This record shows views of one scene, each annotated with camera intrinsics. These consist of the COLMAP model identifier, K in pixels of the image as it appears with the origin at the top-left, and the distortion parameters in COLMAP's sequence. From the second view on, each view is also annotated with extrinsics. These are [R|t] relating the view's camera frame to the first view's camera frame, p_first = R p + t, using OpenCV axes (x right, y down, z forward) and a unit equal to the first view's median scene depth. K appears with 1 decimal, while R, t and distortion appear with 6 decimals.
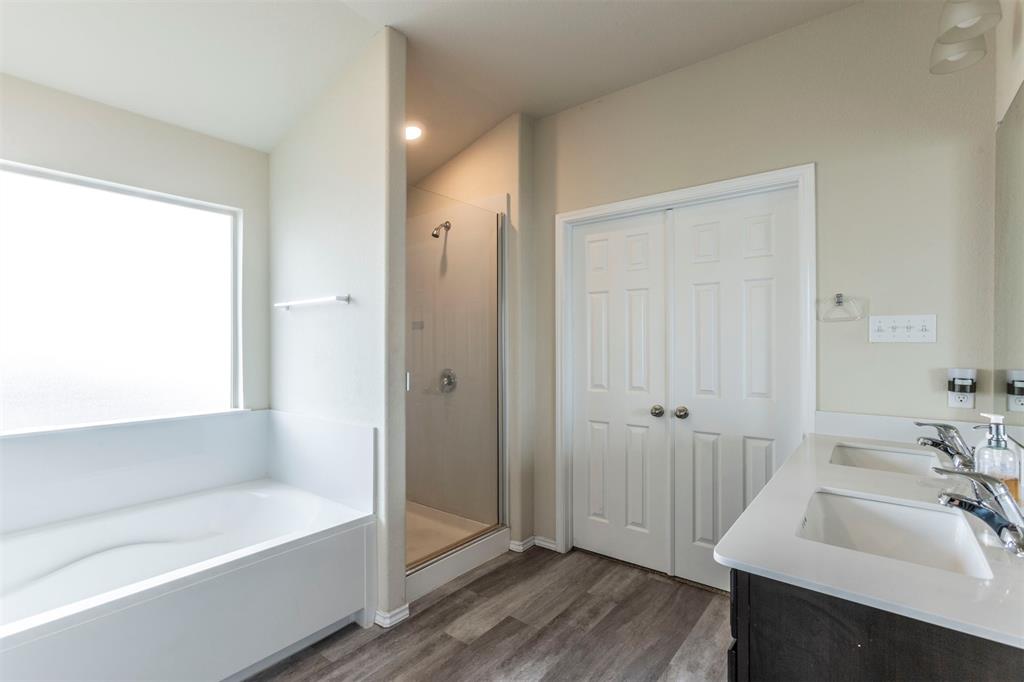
lens RADIAL K [[480.4, 0, 512.5], [0, 480.4, 356.9], [0, 0, 1]] dist [0.000875, 0.000419]
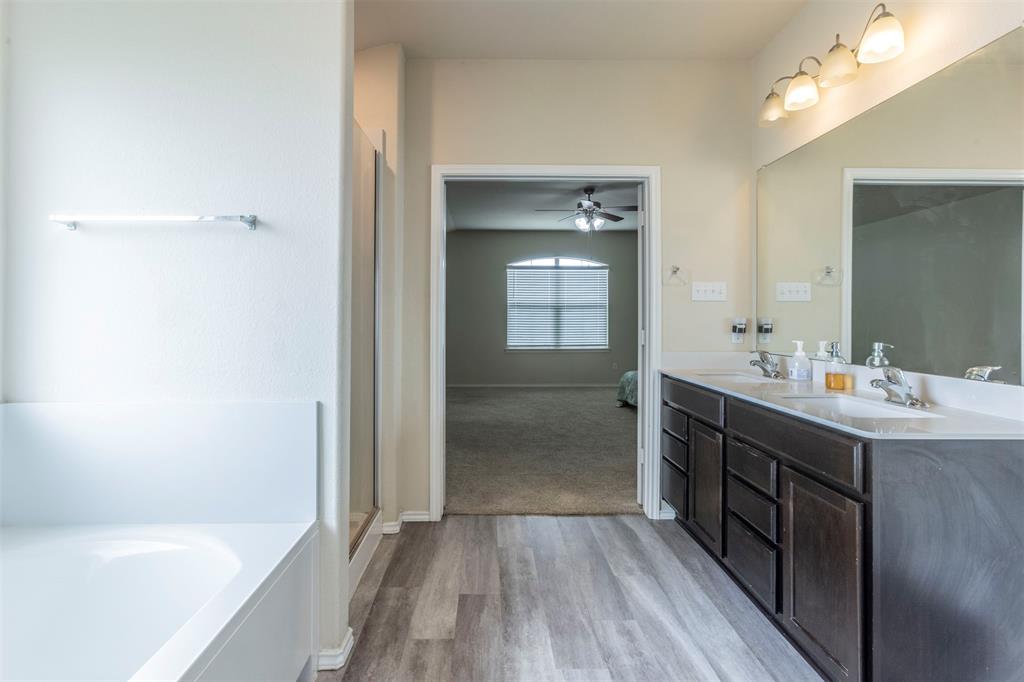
lens RADIAL K [[470.3, 0, 495.3], [0, 470.3, 324.8], [0, 0, 1]] dist [0.003030, 0.001207]
pose [[0.770682, -0.004421, 0.637205, -0.521400], [0.015338, 0.999815, -0.011614, 0.042482], [-0.637036, 0.018725, 0.770607, 0.264511]]
